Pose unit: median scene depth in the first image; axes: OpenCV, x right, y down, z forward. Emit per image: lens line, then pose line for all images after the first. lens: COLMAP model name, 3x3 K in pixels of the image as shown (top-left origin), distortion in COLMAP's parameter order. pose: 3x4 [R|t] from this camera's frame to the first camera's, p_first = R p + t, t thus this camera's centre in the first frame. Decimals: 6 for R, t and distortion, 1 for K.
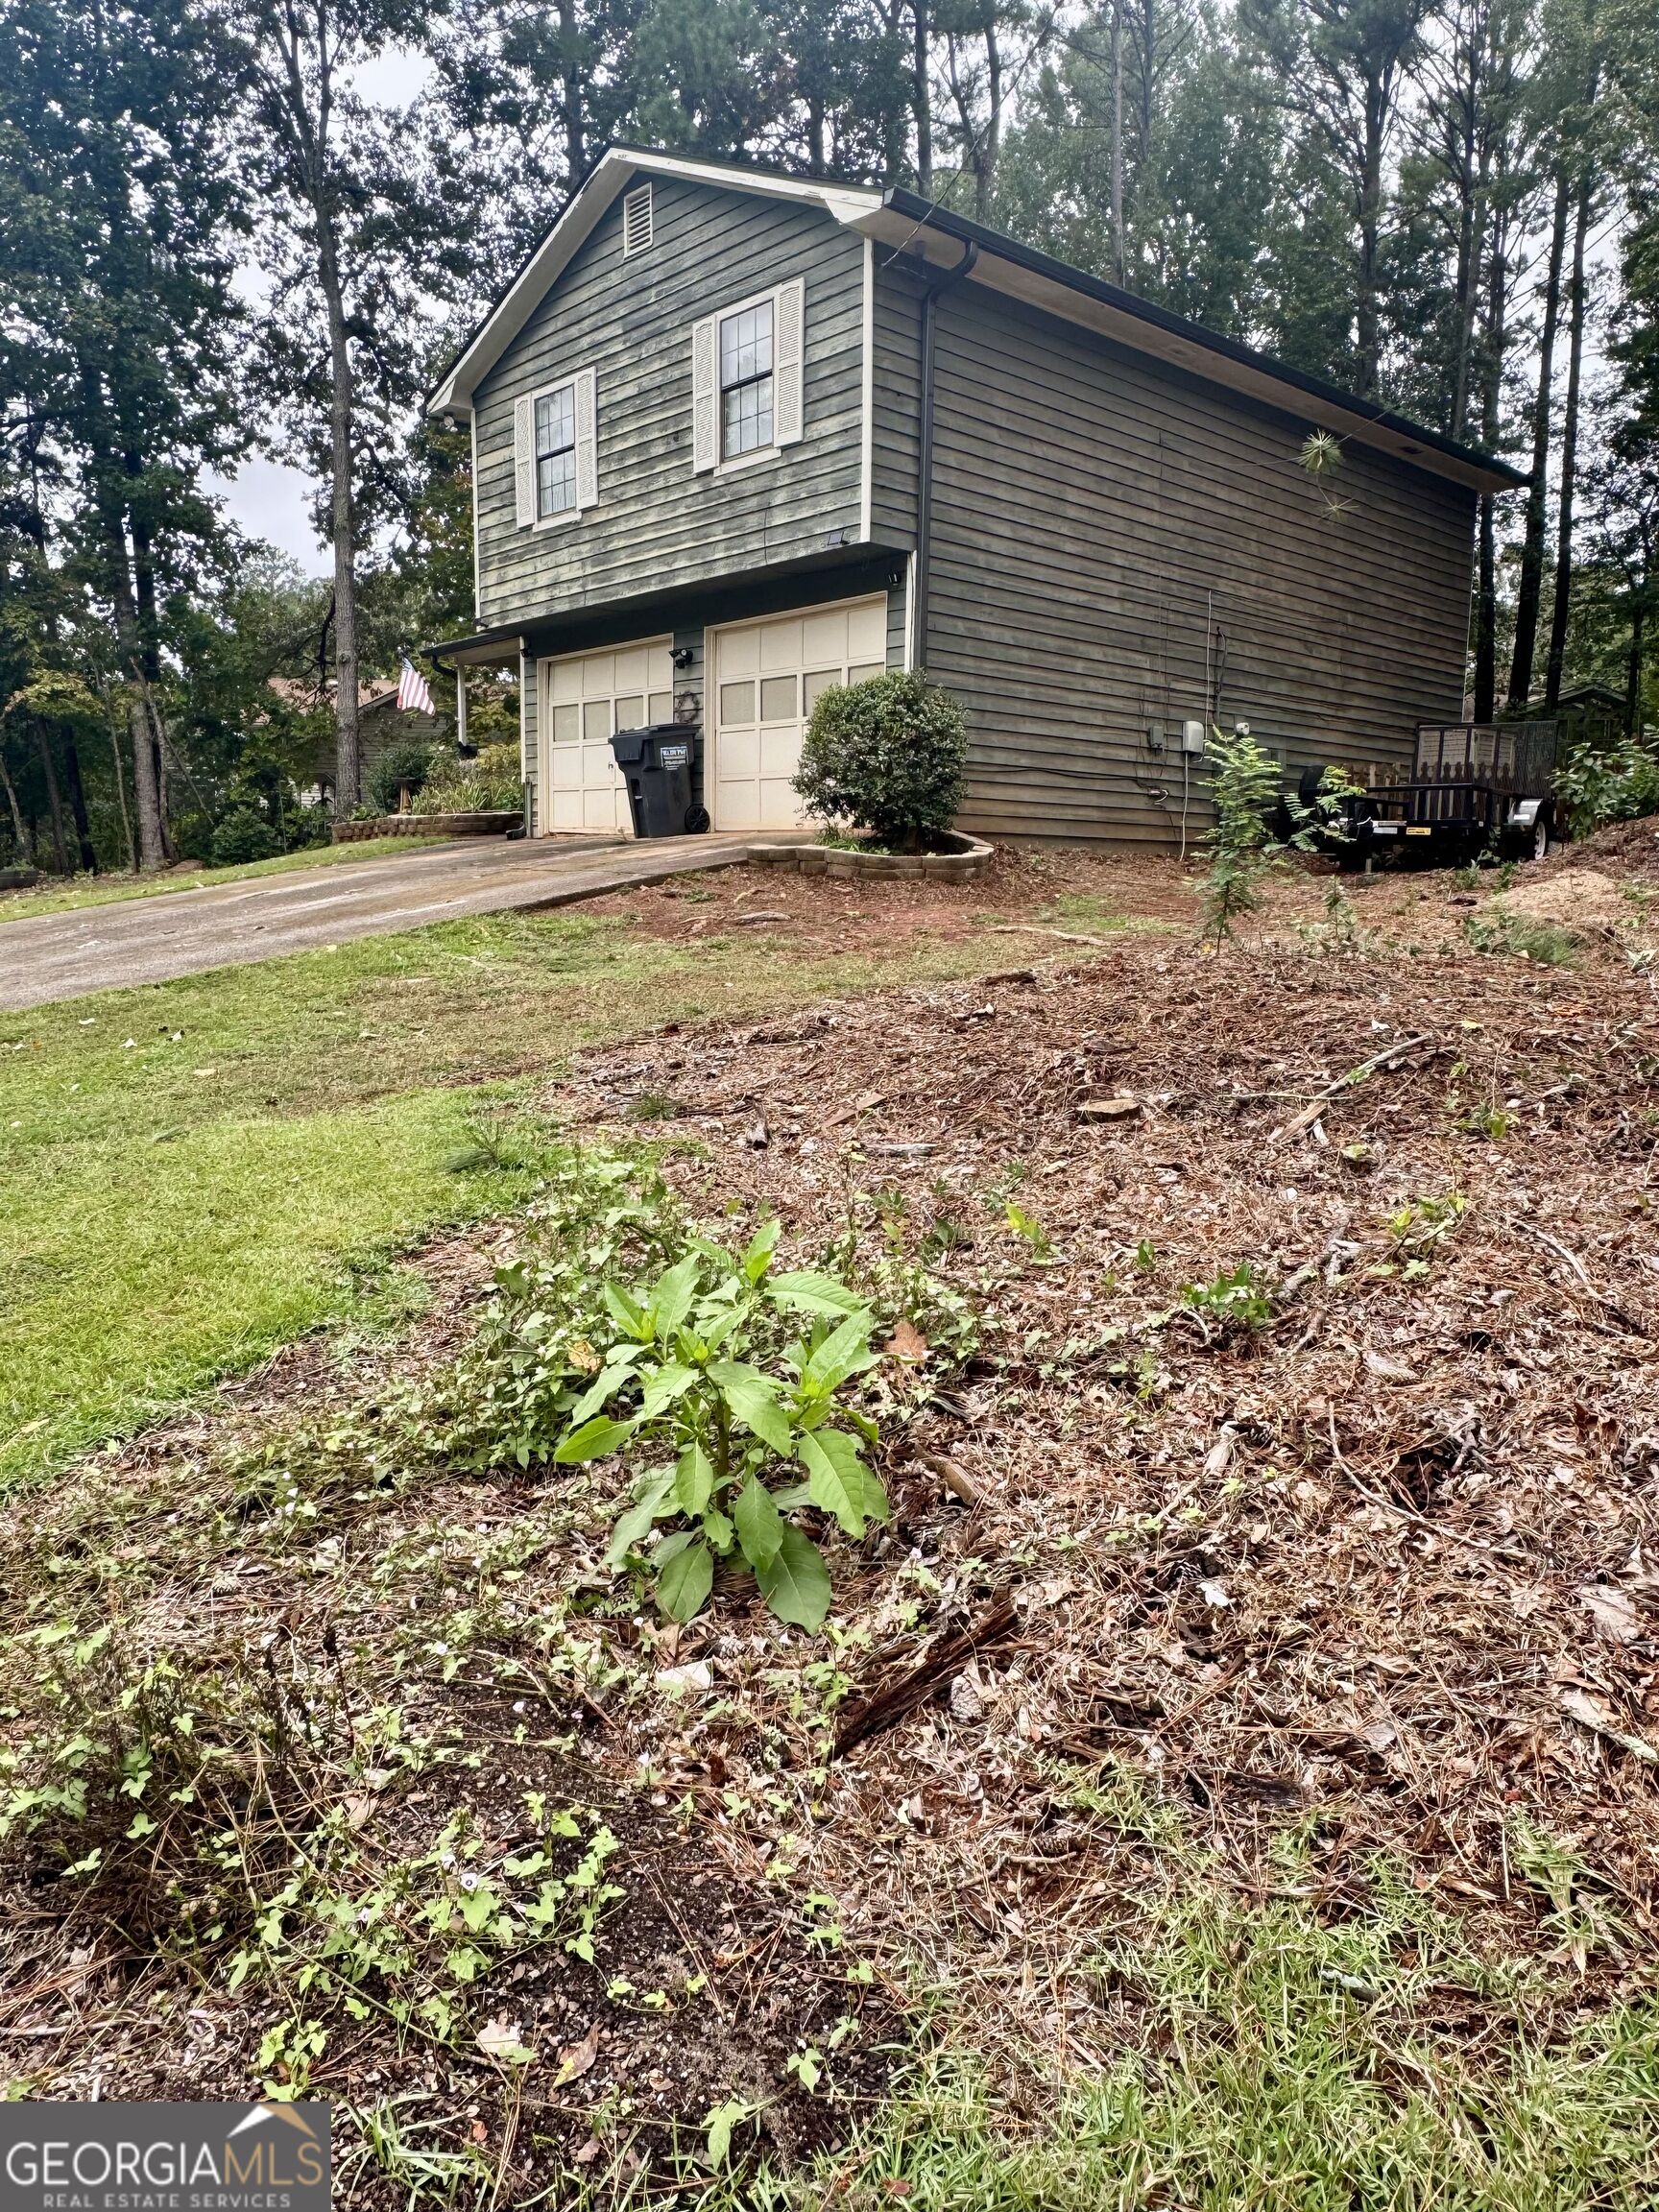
lens RADIAL K [[1502.0, 0, 827.7], [0, 1502.0, 1115.8], [0, 0, 1]] dist [-0.005042, 0.006664]
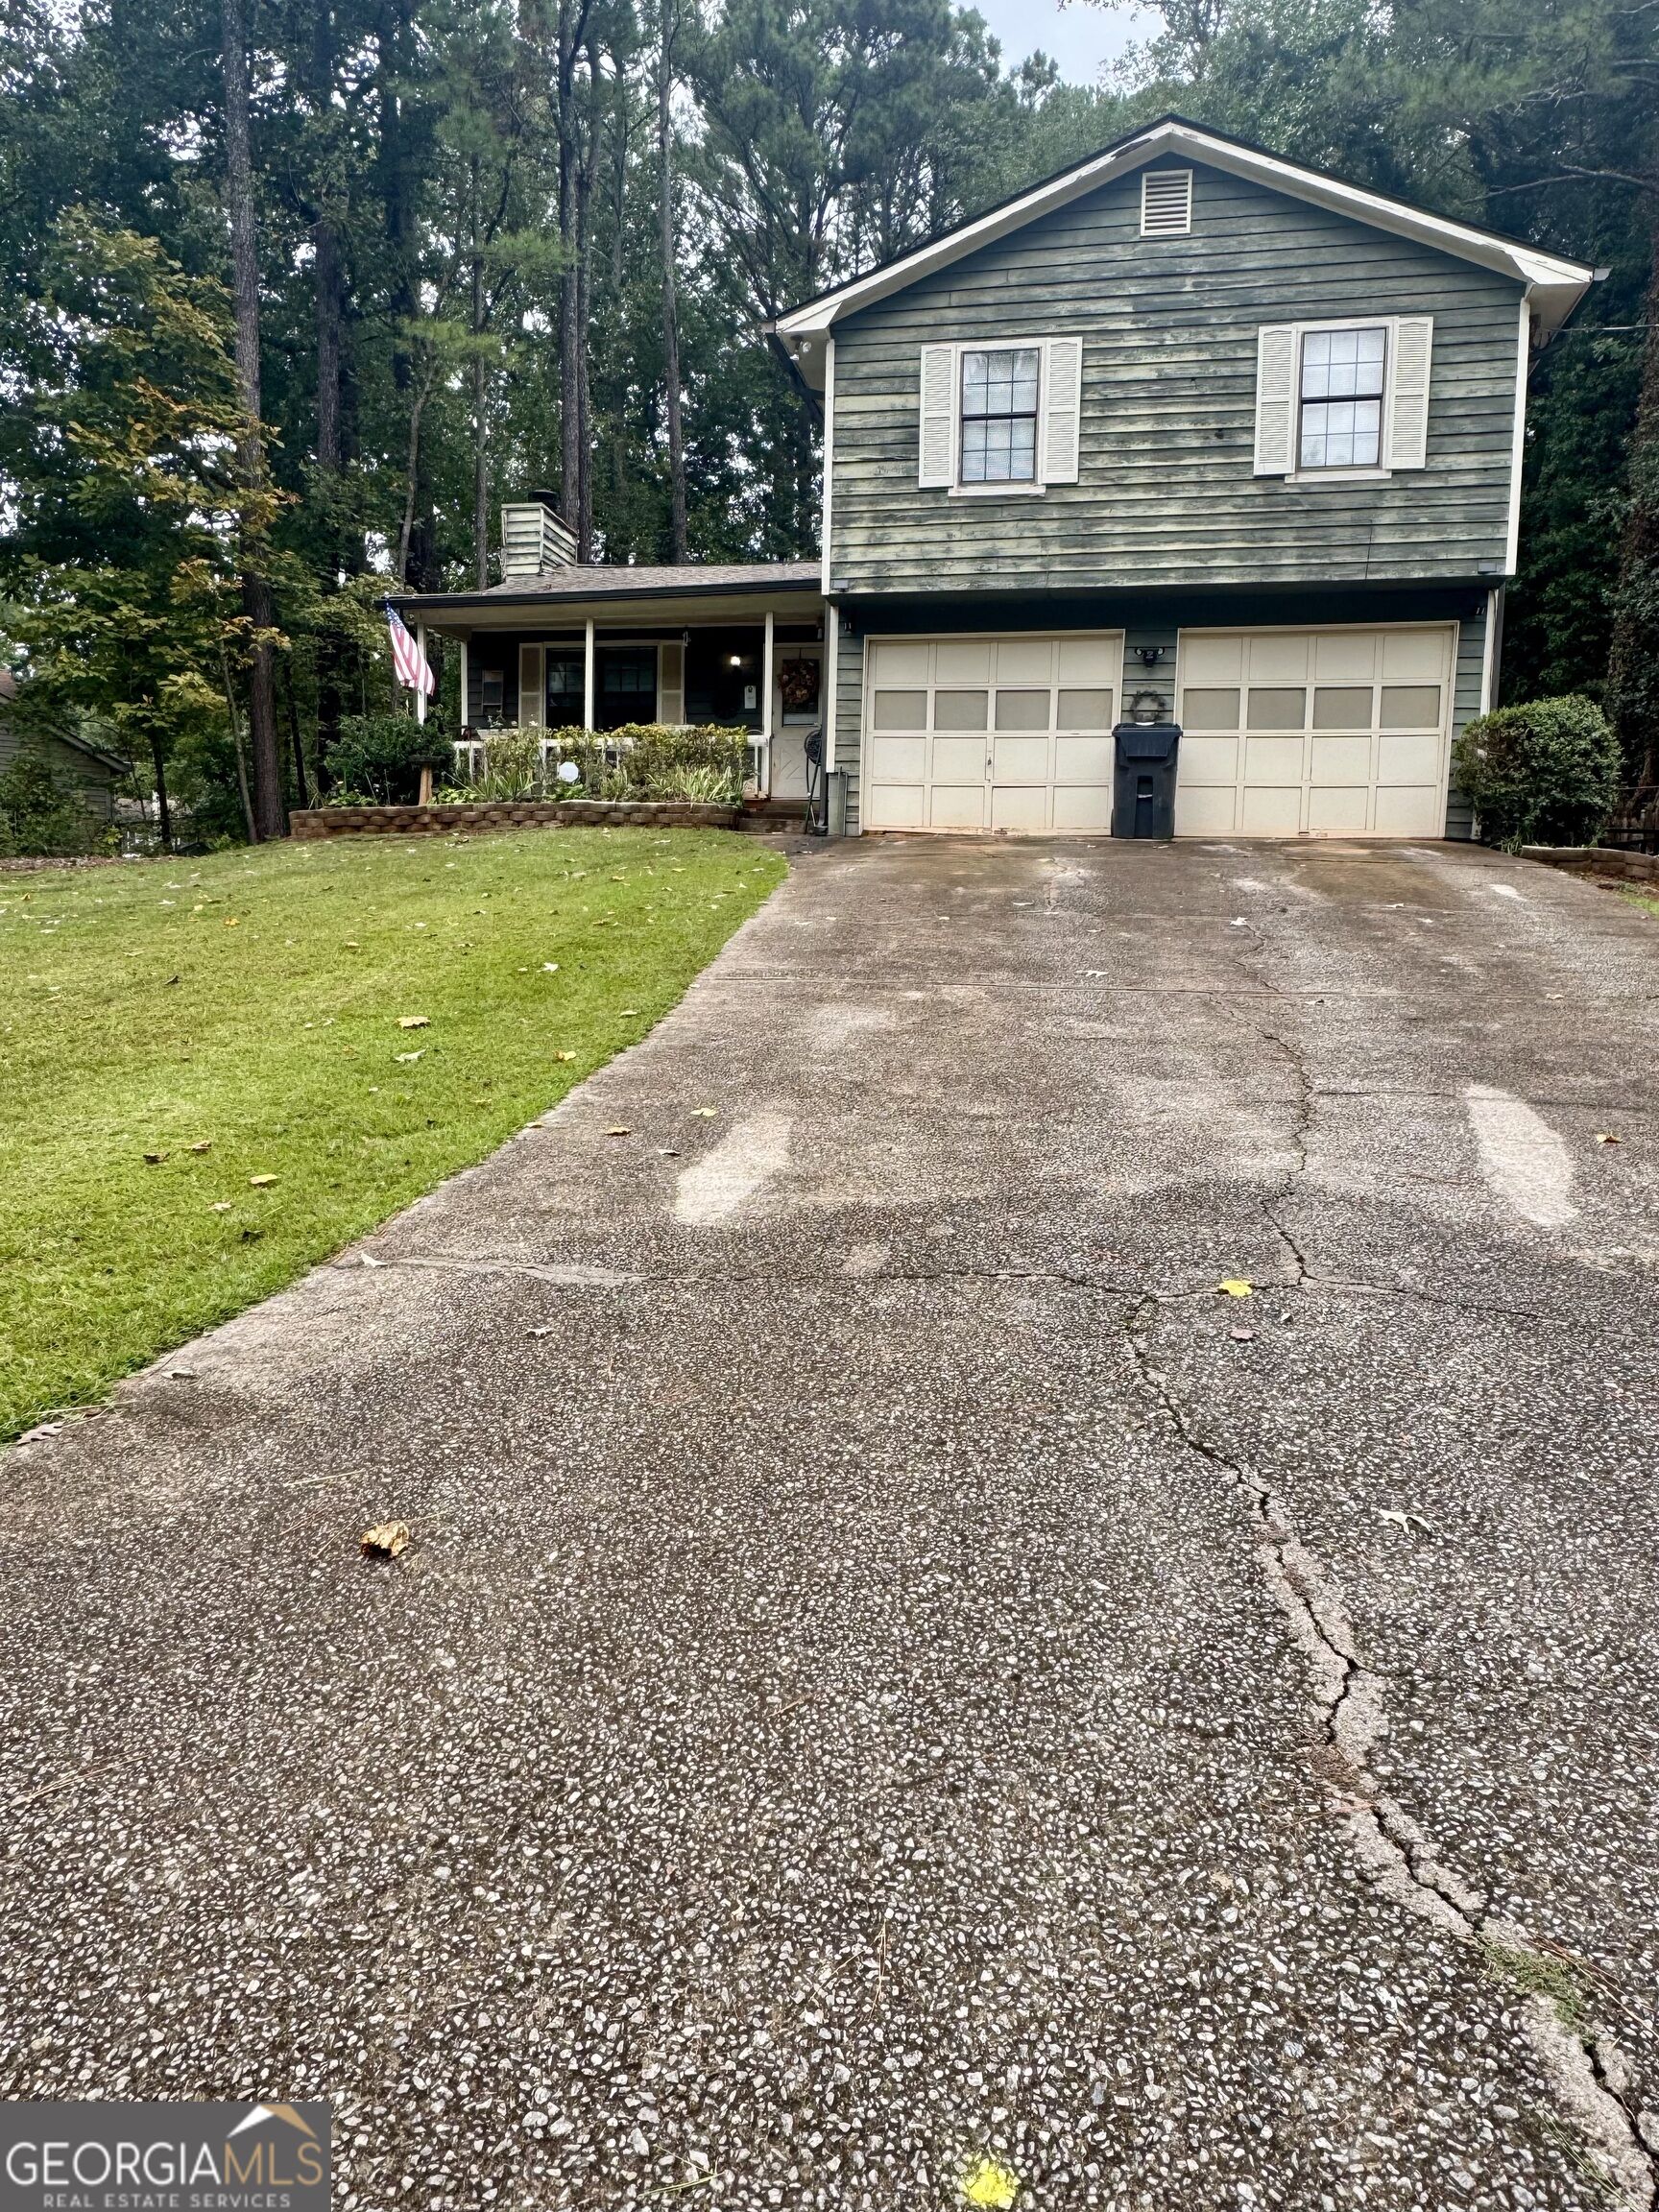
lens RADIAL K [[1502.0, 0, 824.6], [0, 1502.0, 1107.4], [0, 0, 1]] dist [-0.005042, 0.006664]
pose [[0.807980, -0.058258, 0.586323, -0.861800], [0.078663, 0.996857, -0.009352, -0.023334], [-0.583936, 0.053678, 0.810023, 0.360012]]
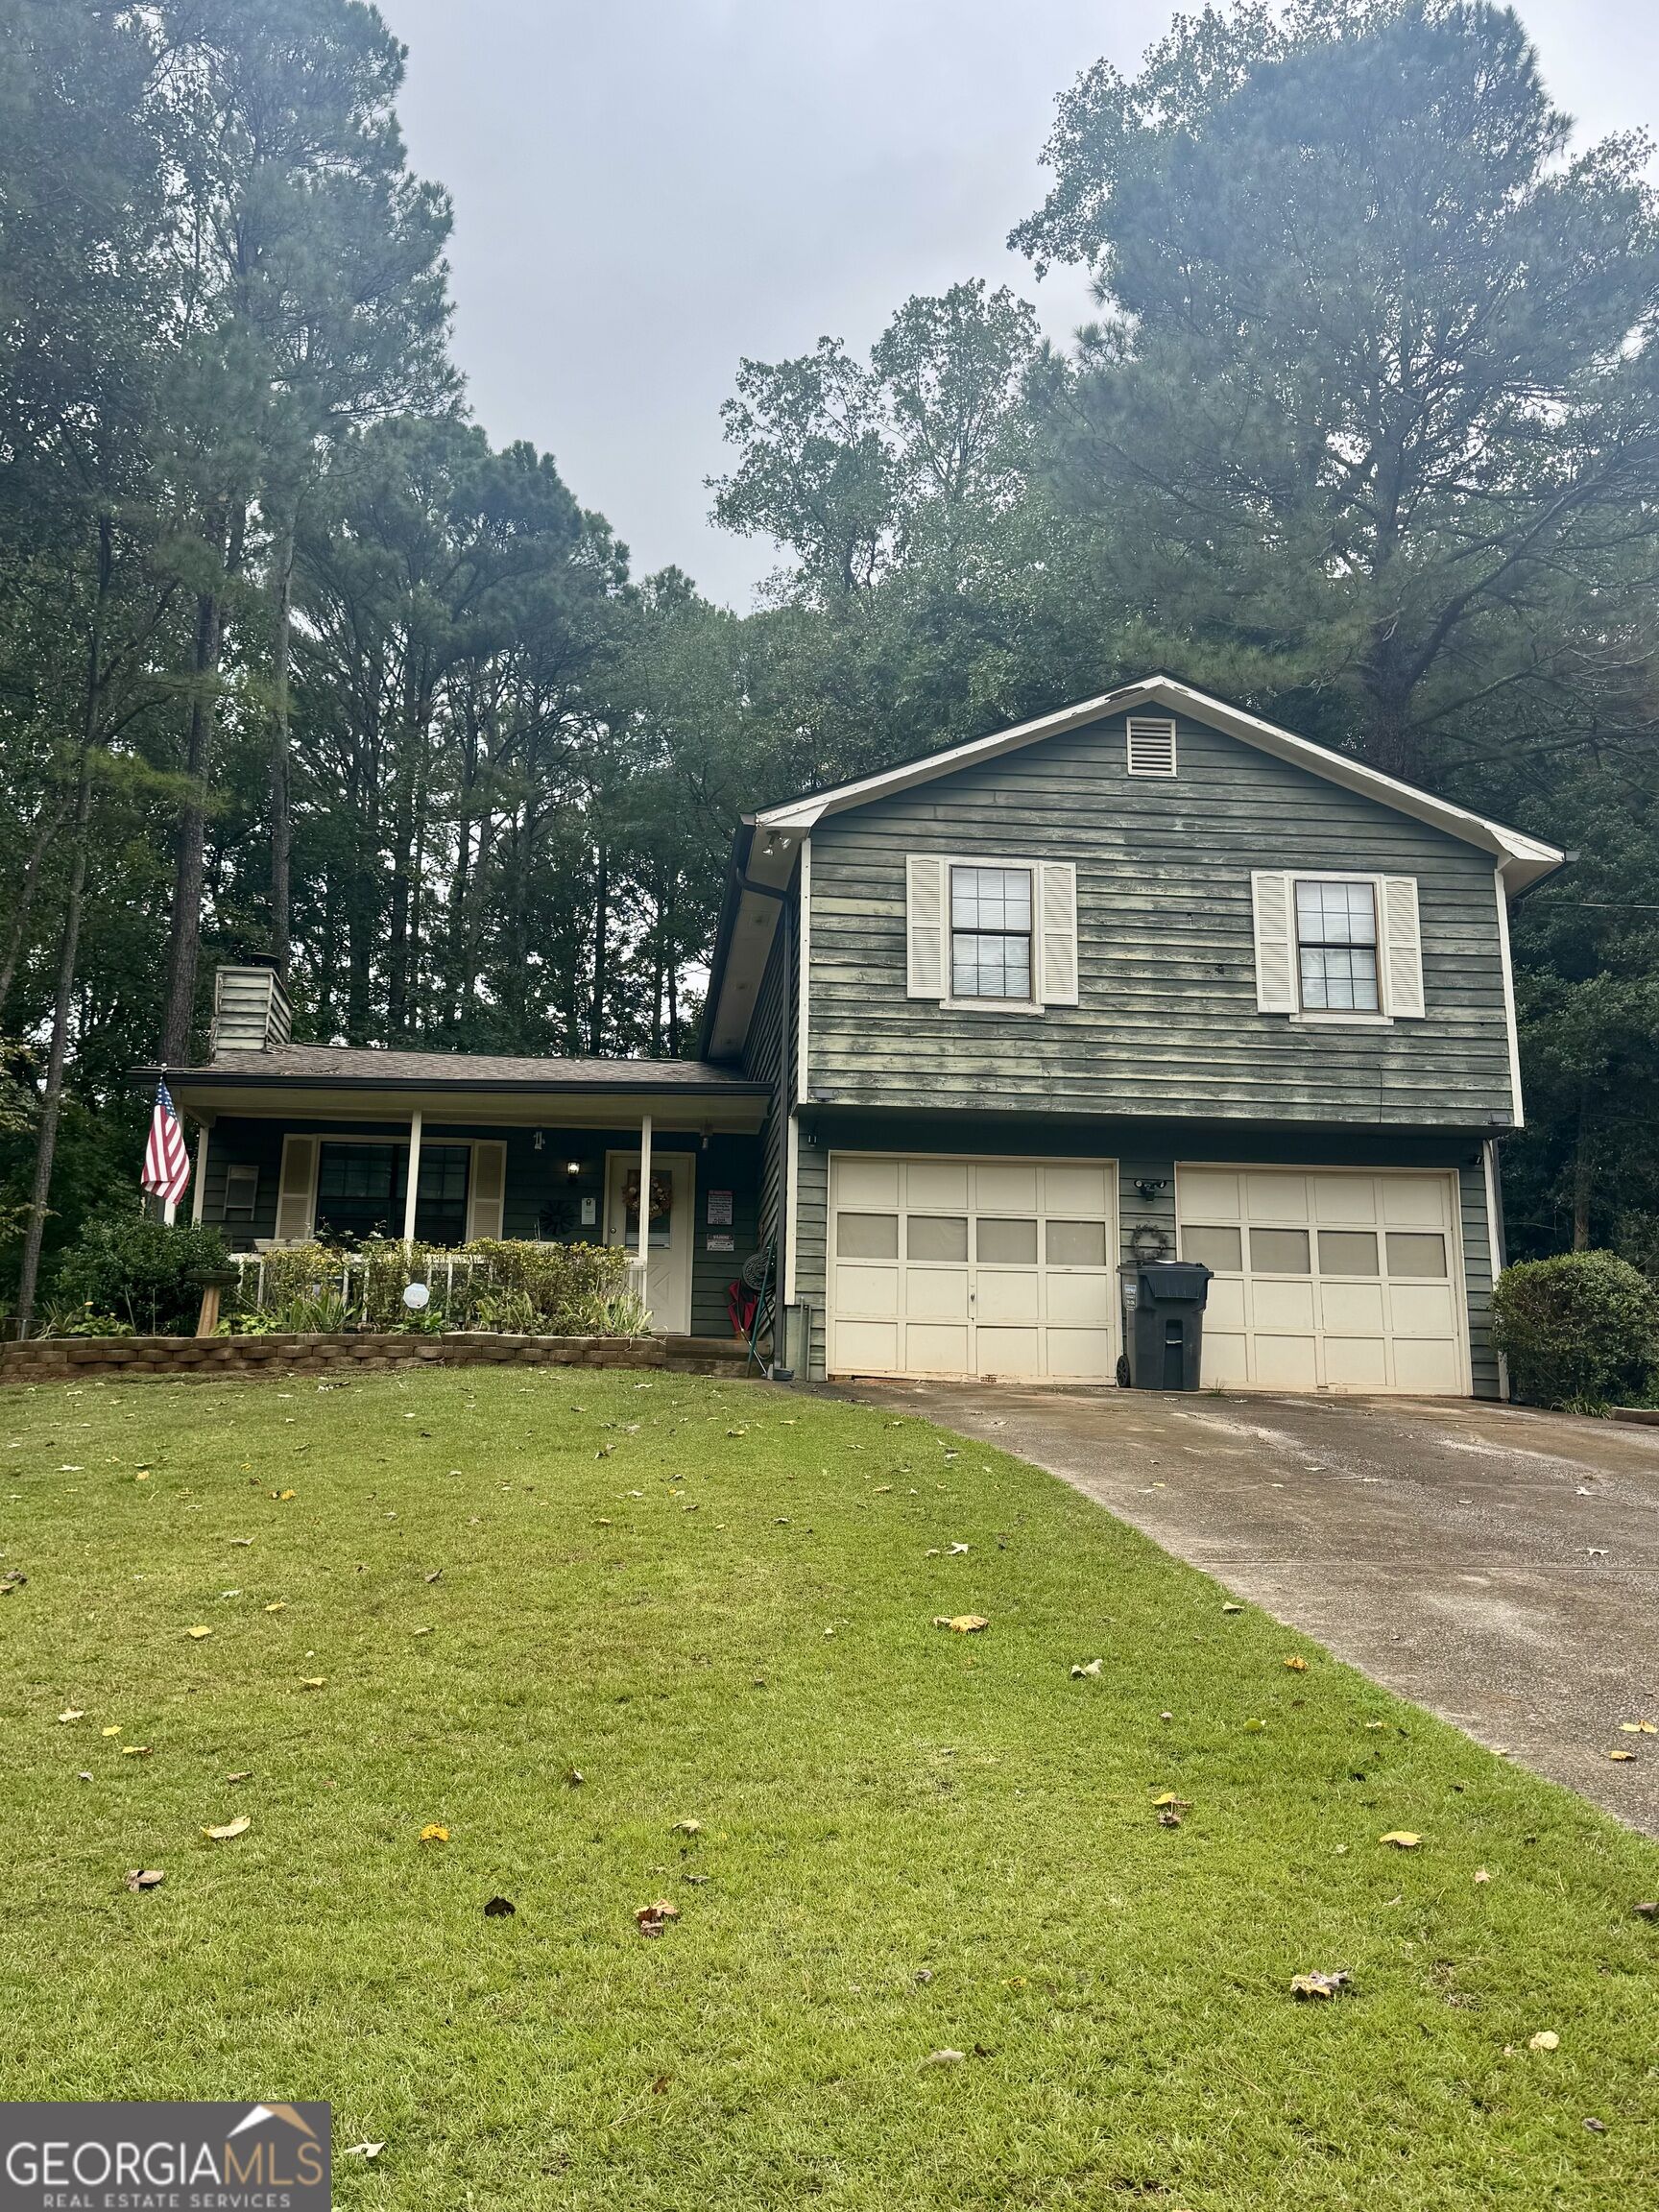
lens RADIAL K [[1834.4, 0, 830.7], [0, 1834.4, 1123.2], [0, 0, 1]] dist [0.140885, -0.005381]
pose [[0.587903, 0.168396, 0.791210, -1.079296], [0.118698, 0.949547, -0.290294, -0.052154], [-0.800176, 0.264579, 0.538253, 0.567589]]
